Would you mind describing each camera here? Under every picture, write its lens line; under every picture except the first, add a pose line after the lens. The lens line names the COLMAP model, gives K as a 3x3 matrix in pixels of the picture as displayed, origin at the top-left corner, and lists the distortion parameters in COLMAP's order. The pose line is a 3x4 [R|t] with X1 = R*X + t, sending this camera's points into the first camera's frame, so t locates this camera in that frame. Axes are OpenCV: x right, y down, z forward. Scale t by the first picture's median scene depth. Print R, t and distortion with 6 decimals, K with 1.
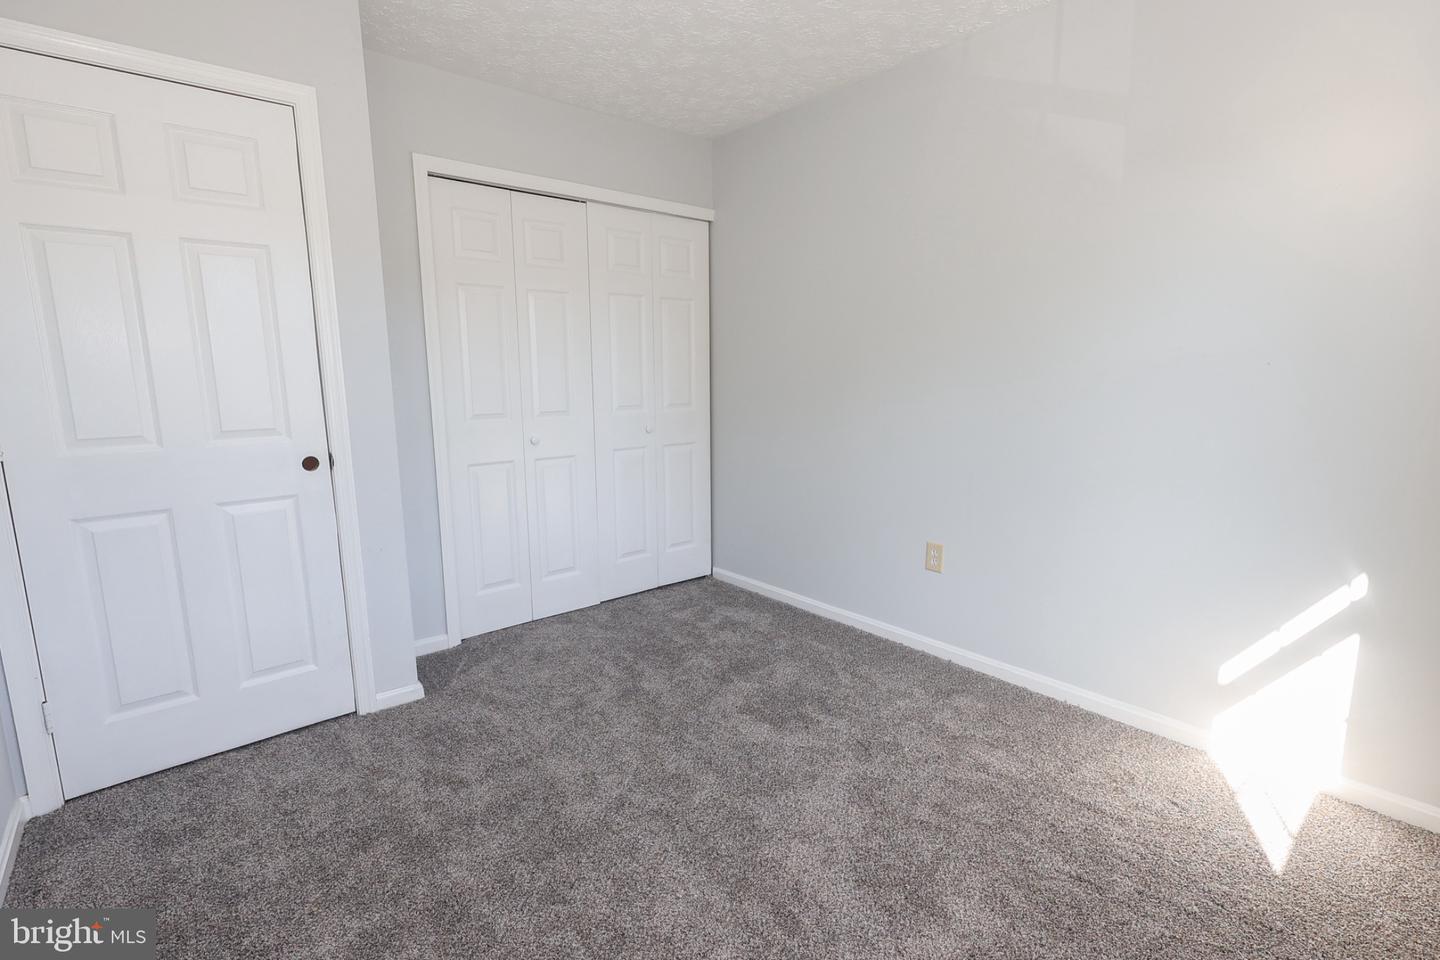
lens RADIAL K [[660.3, 0, 717.6], [0, 660.3, 477.6], [0, 0, 1]] dist [-0.004402, 0.001222]
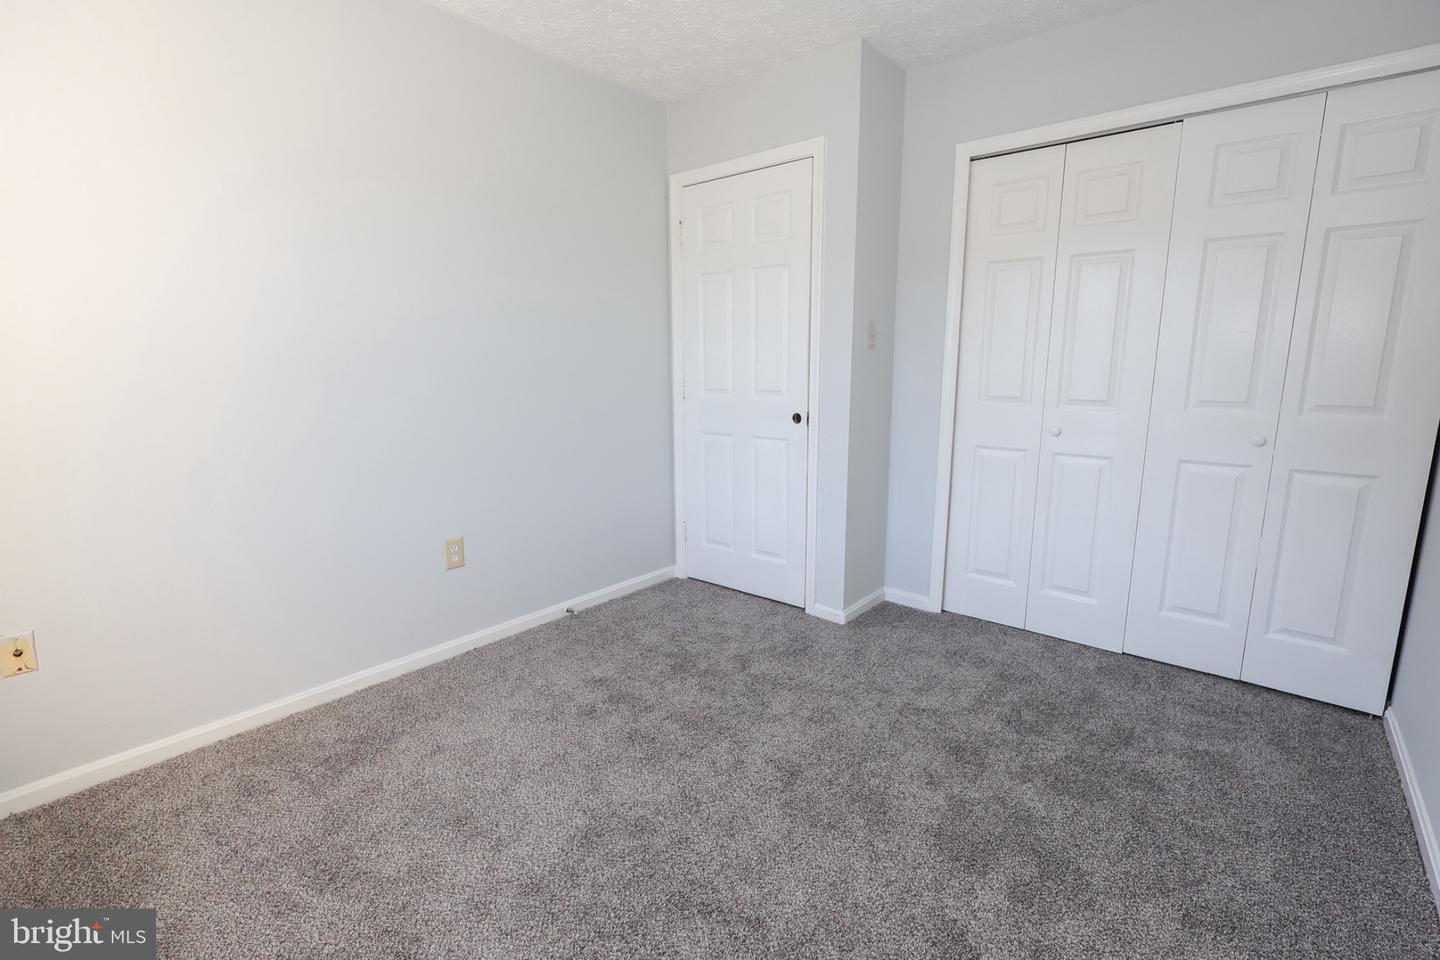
lens RADIAL K [[660.3, 0, 717.6], [0, 660.3, 477.6], [0, 0, 1]] dist [-0.004402, 0.001222]
pose [[0.172222, 0.181630, -0.968168, 0.541641], [-0.157536, 0.975282, 0.154941, -0.066287], [0.972380, 0.125837, 0.196578, 0.439003]]
